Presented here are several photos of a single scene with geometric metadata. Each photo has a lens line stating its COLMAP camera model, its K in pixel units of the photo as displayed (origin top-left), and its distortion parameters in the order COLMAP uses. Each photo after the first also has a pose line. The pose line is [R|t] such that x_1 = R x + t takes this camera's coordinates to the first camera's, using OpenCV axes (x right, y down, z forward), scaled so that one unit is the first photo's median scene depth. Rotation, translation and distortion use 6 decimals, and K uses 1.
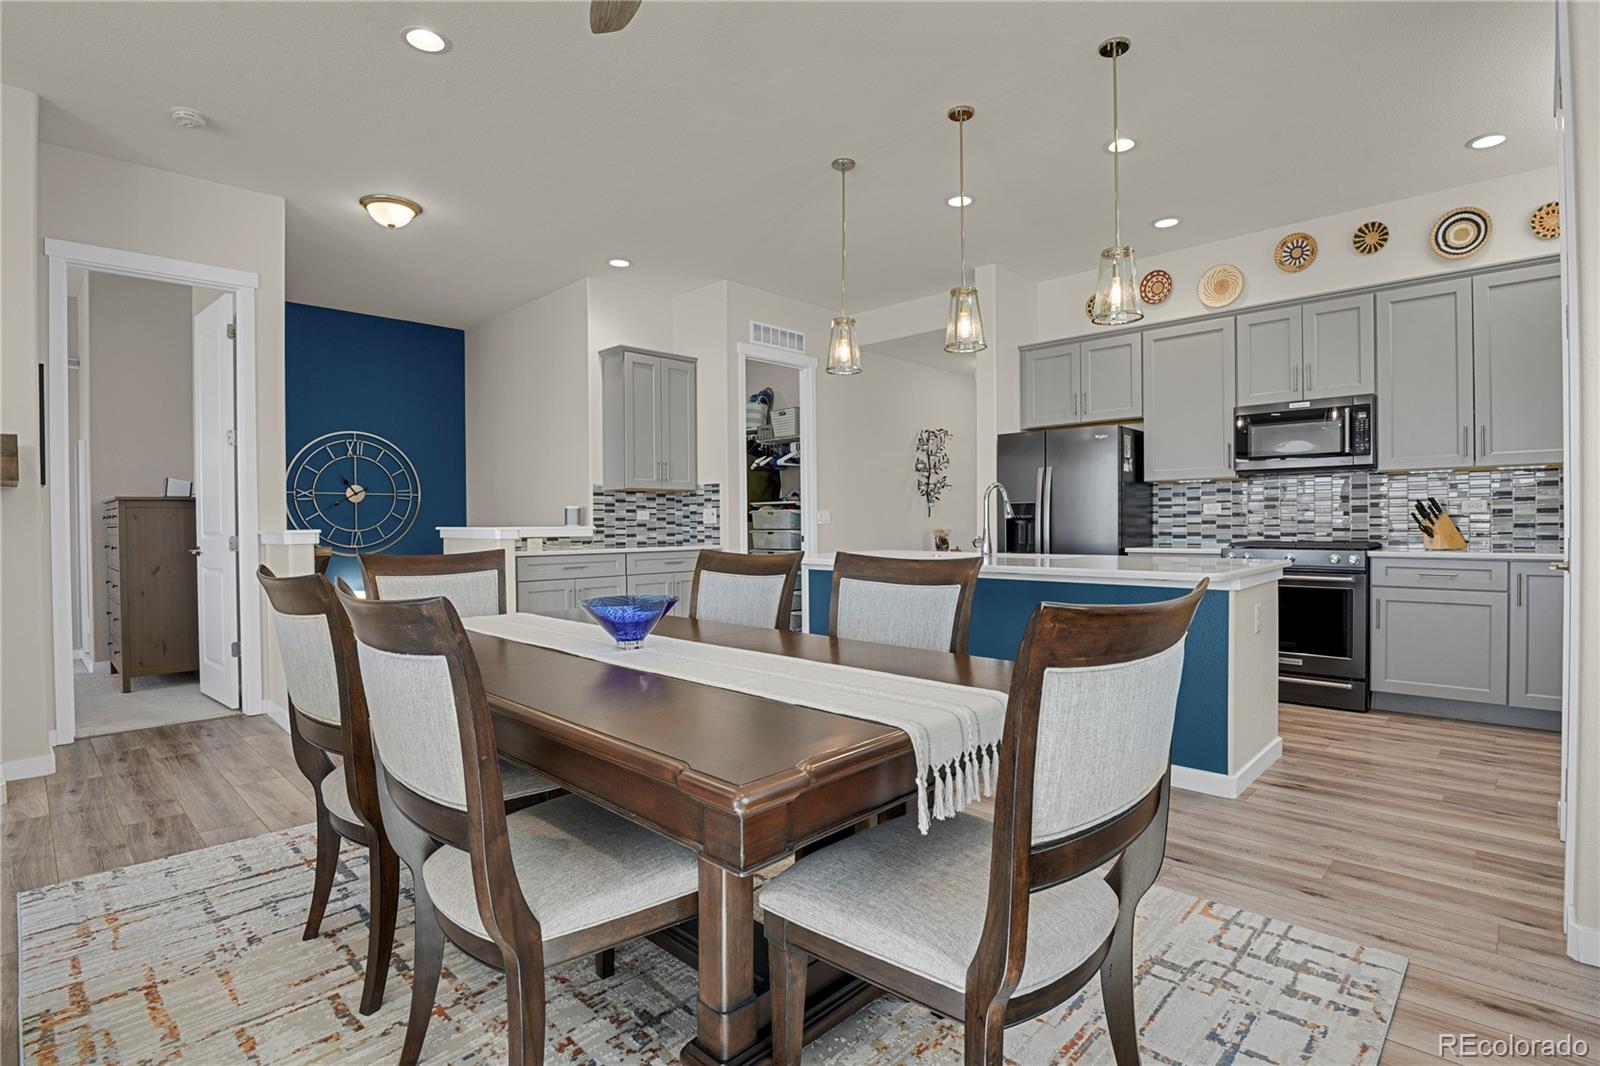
lens RADIAL K [[779.4, 0, 810.3], [0, 779.4, 533.4], [0, 0, 1]] dist [-0.023539, -0.004991]
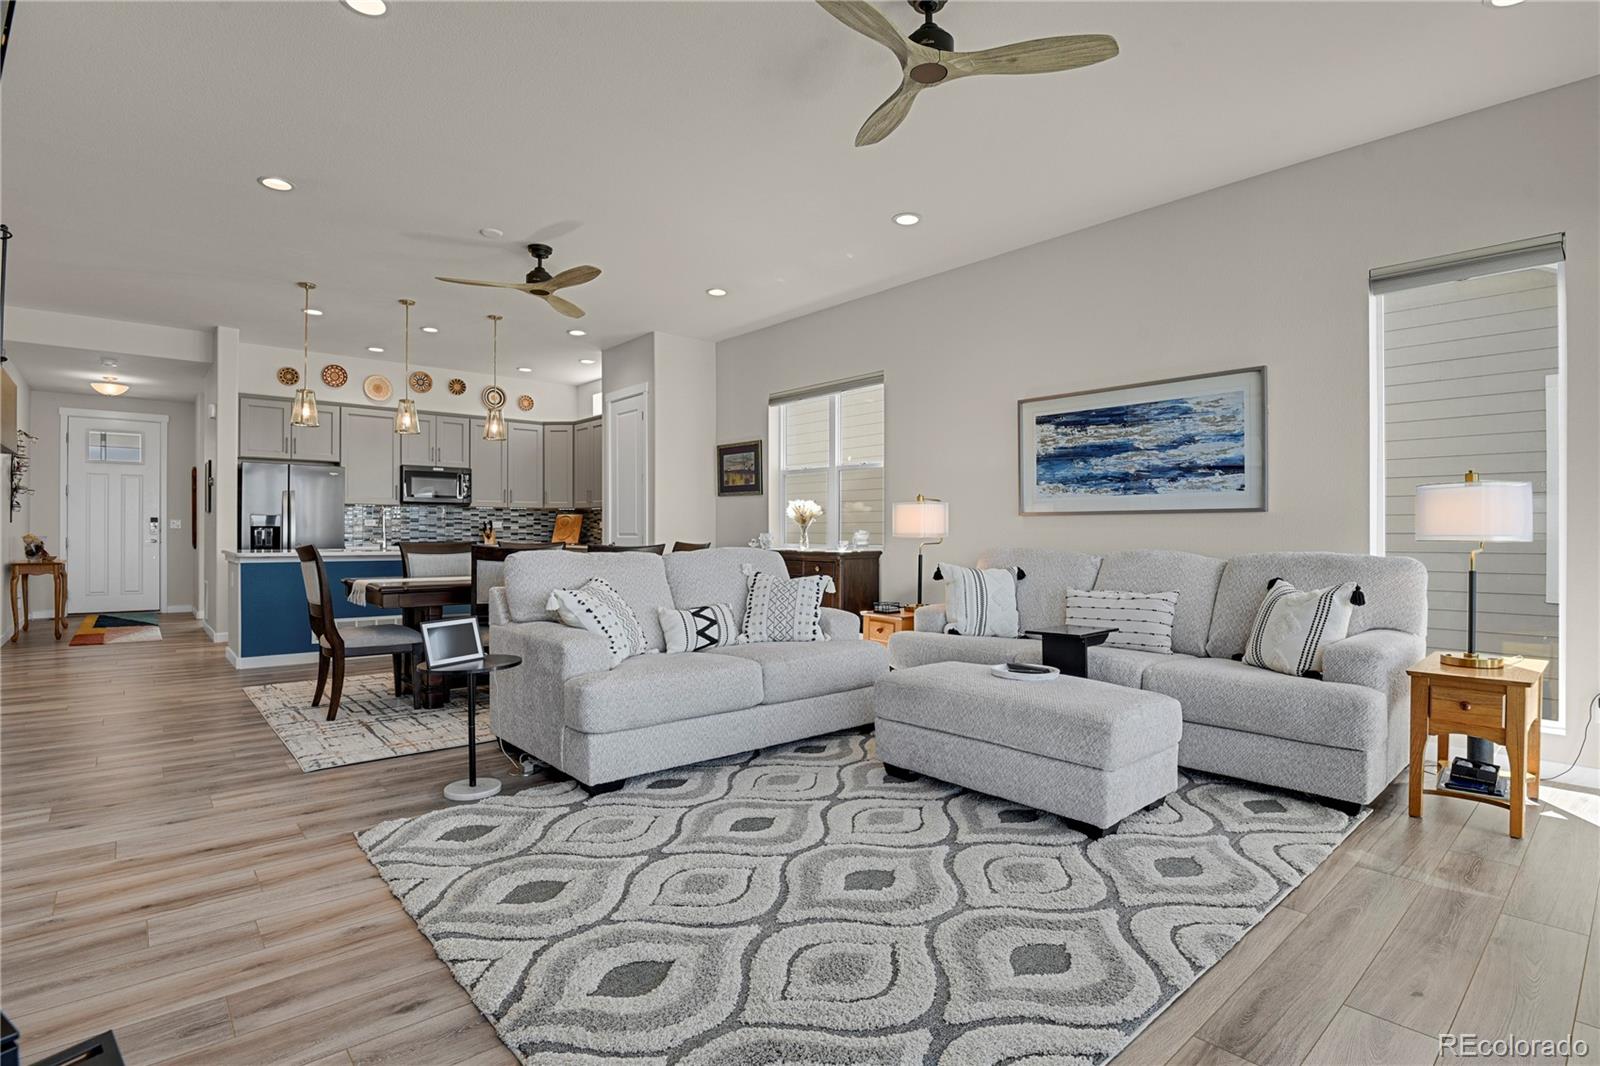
lens RADIAL K [[779.4, 0, 810.3], [0, 779.4, 533.4], [0, 0, 1]] dist [-0.023539, -0.004991]
pose [[0.080080, 0.008188, 0.996755, -1.023537], [0.009136, 0.999918, -0.008948, 0.013529], [-0.996747, 0.009823, 0.079999, -0.050161]]
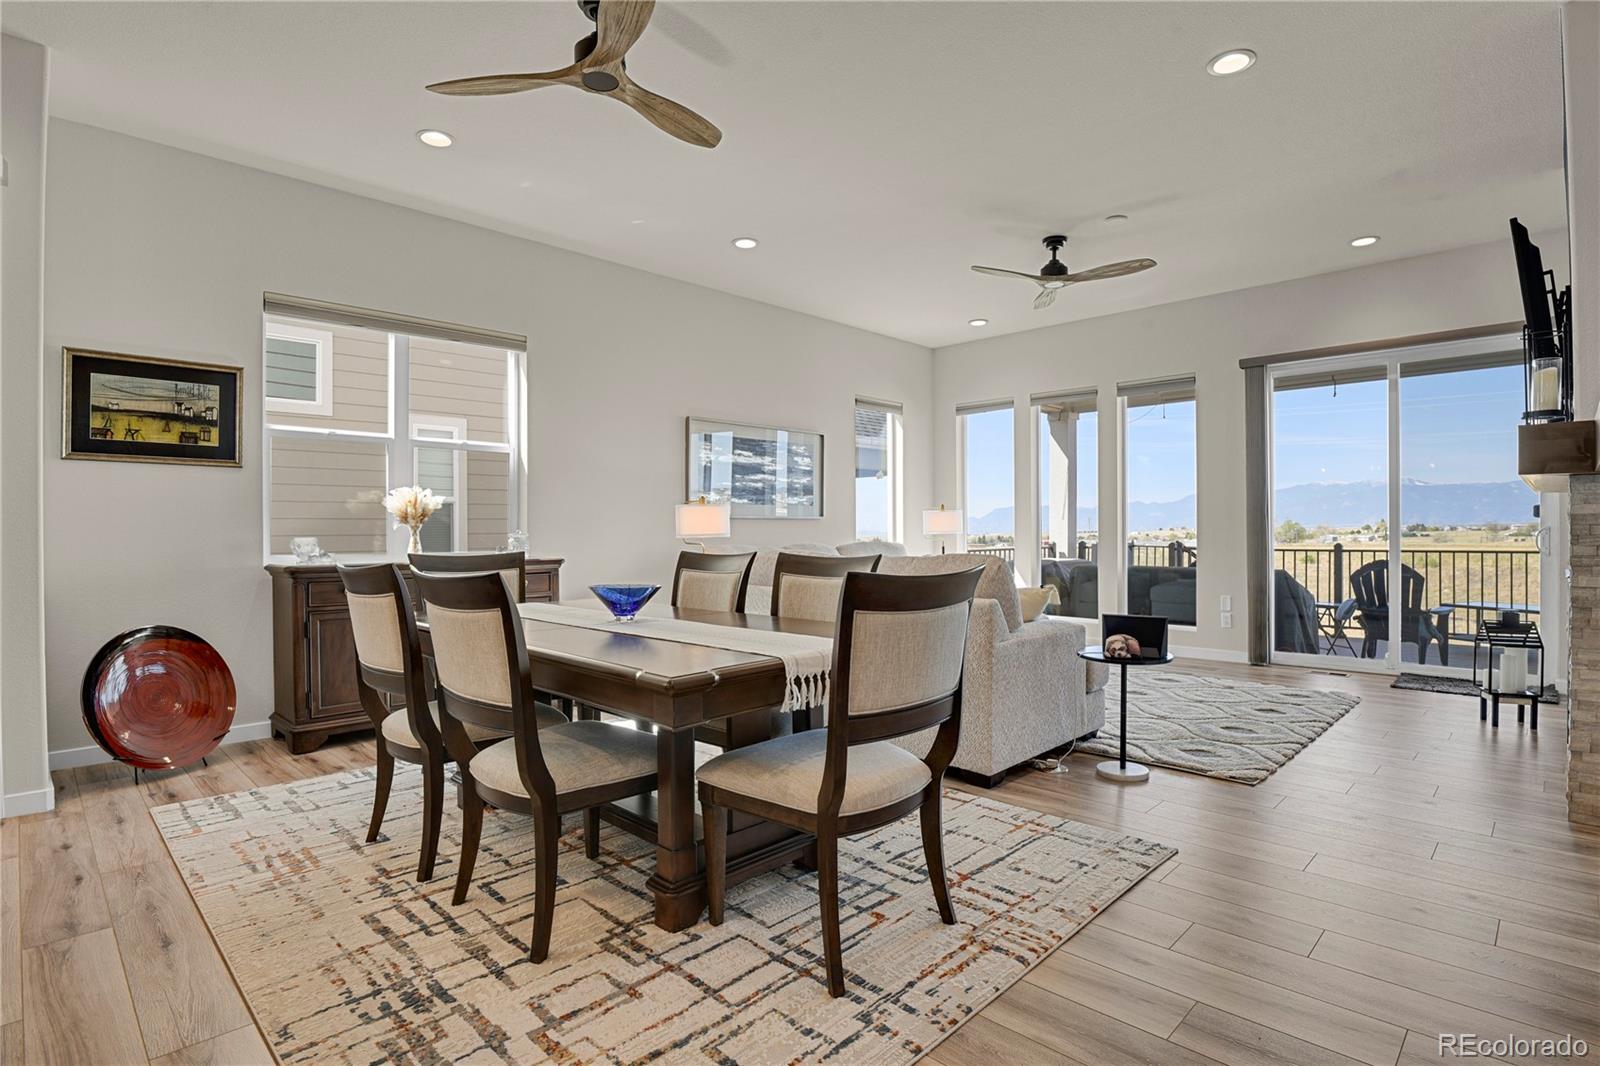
lens RADIAL K [[793.6, 0, 810.5], [0, 793.6, 533.3], [0, 0, 1]] dist [-0.022824, -0.005756]
pose [[-0.999839, 0.015240, 0.009451, -0.215690], [0.015399, 0.999737, 0.016977, -0.009283], [-0.009190, 0.017120, -0.999811, 0.893877]]
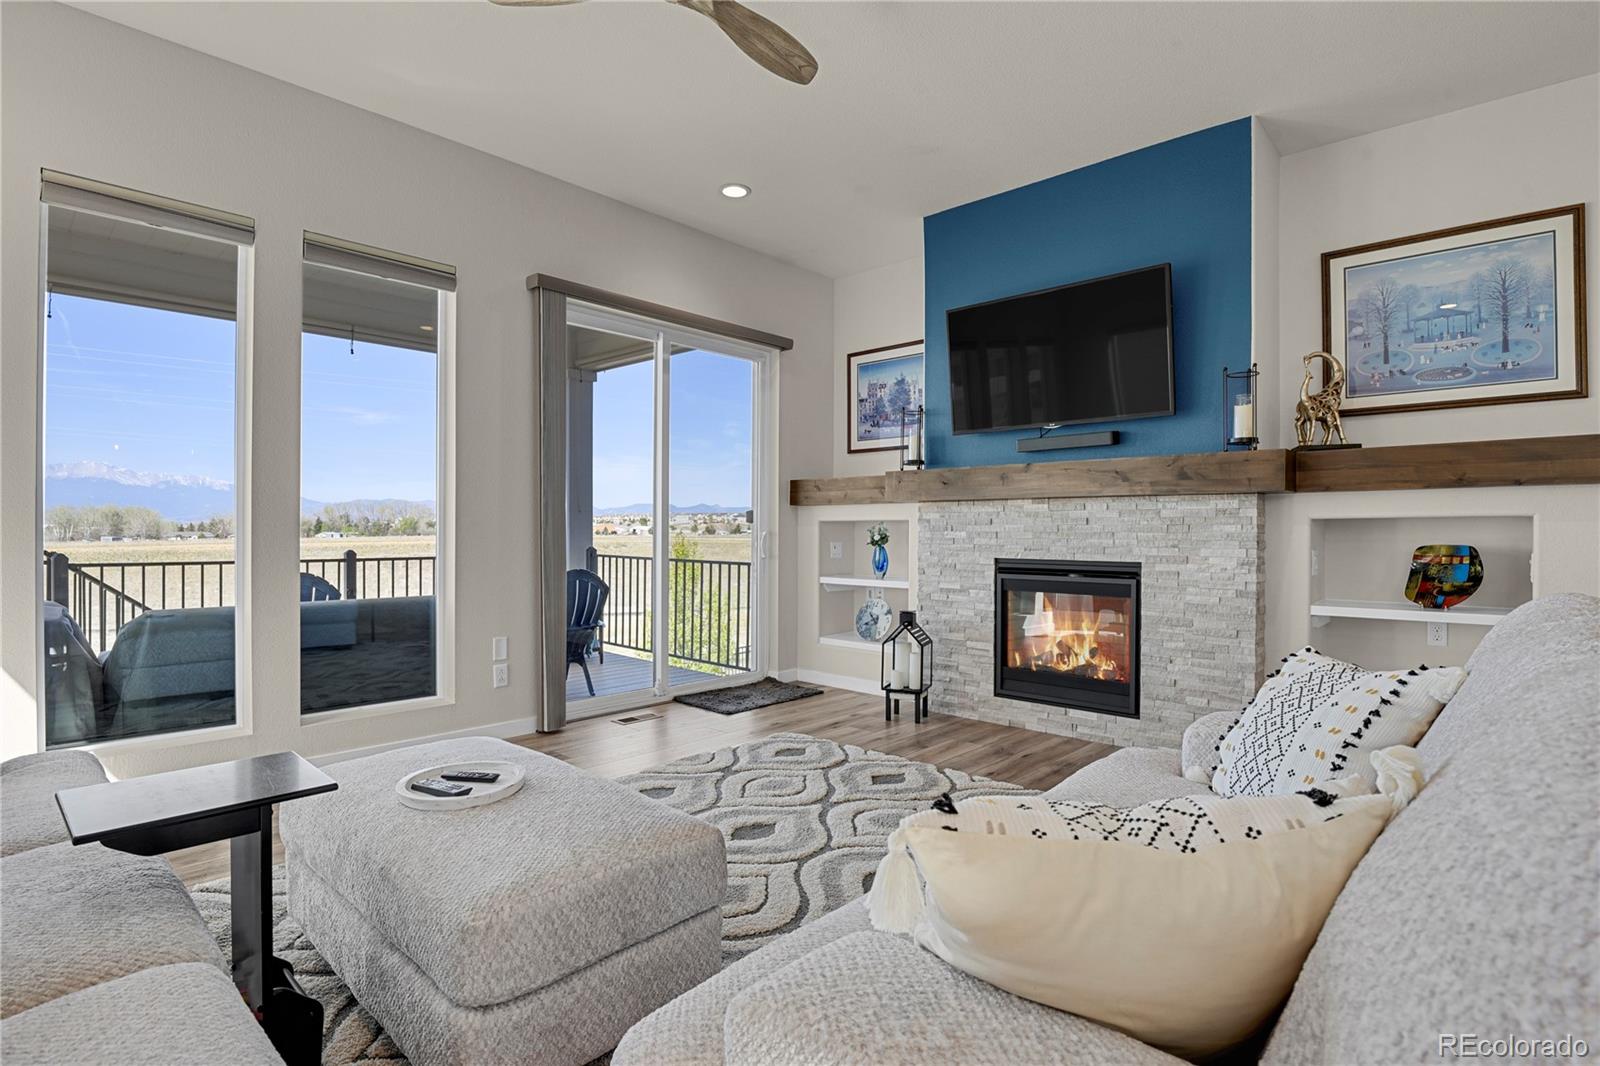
lens RADIAL K [[777.4, 0, 810.7], [0, 777.4, 532.9], [0, 0, 1]] dist [-0.017834, -0.007508]
pose [[0.023515, 0.012745, -0.999642, -0.083329], [-0.019078, 0.999742, 0.012297, 0.000798], [0.999541, 0.018782, 0.023752, -0.023840]]
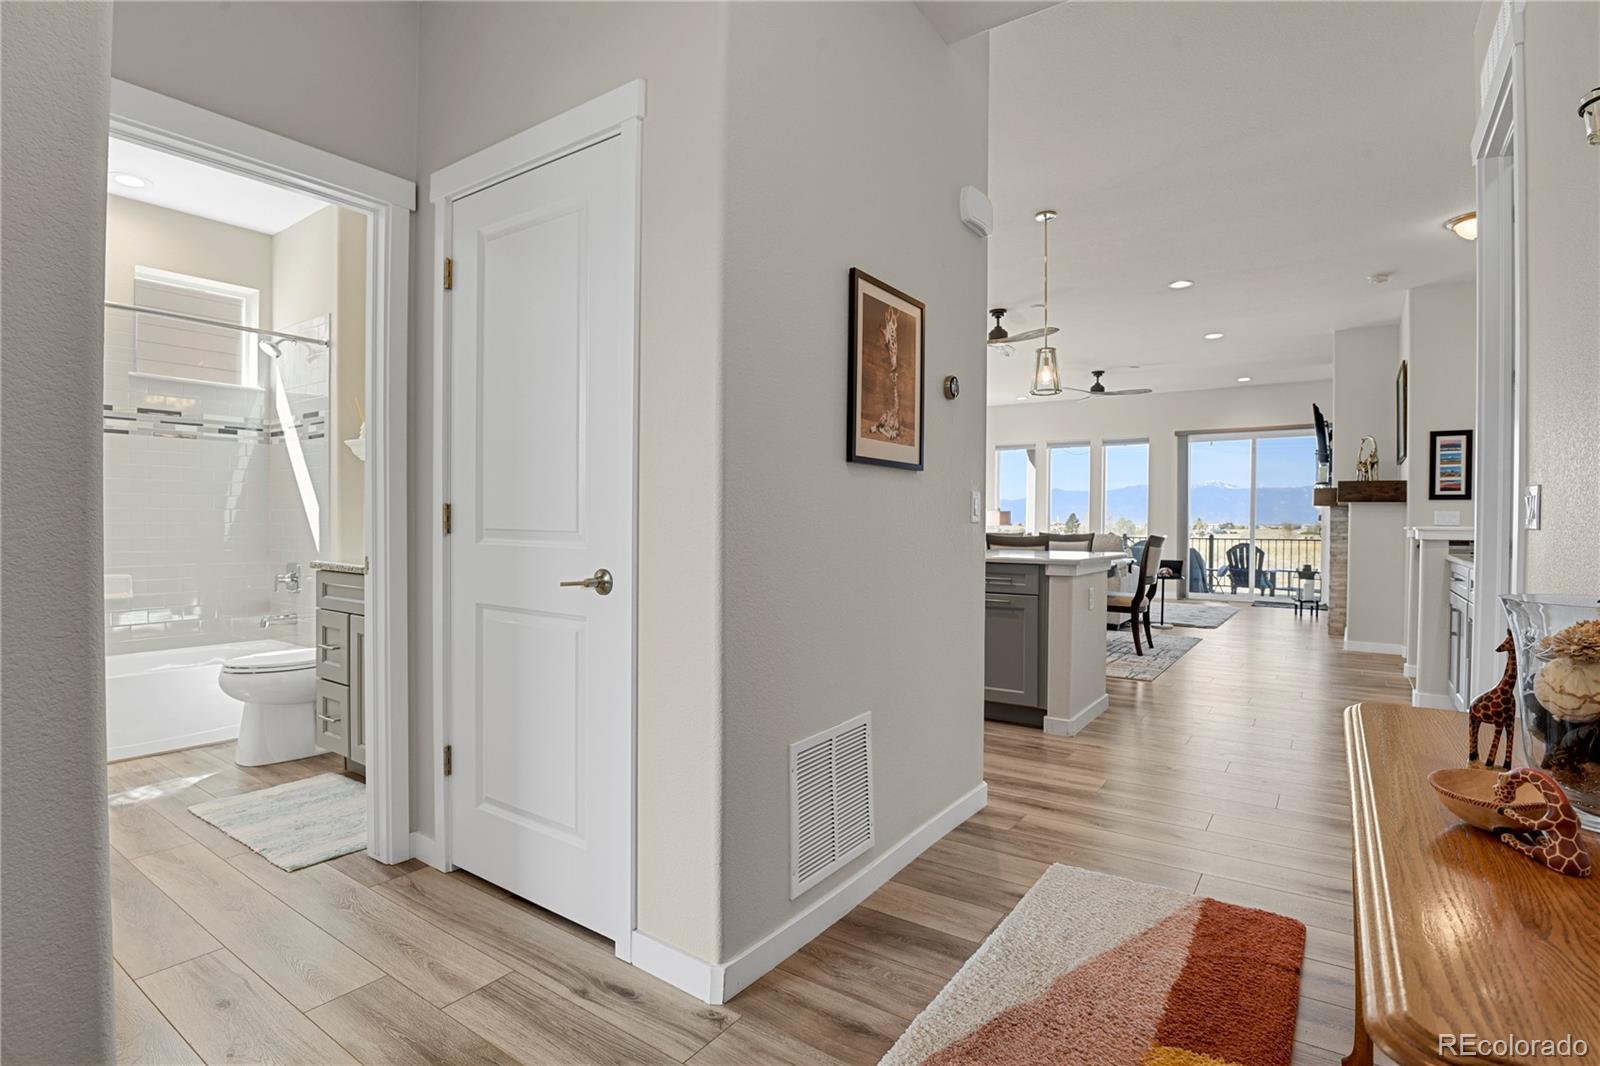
lens RADIAL K [[777.4, 0, 810.7], [0, 777.4, 532.9], [0, 0, 1]] dist [-0.017834, -0.007508]
pose [[-0.987636, 0.004386, -0.156704, 0.442834], [-0.000103, 0.999590, 0.028633, -0.024217], [0.156766, 0.028295, -0.987230, 1.618272]]
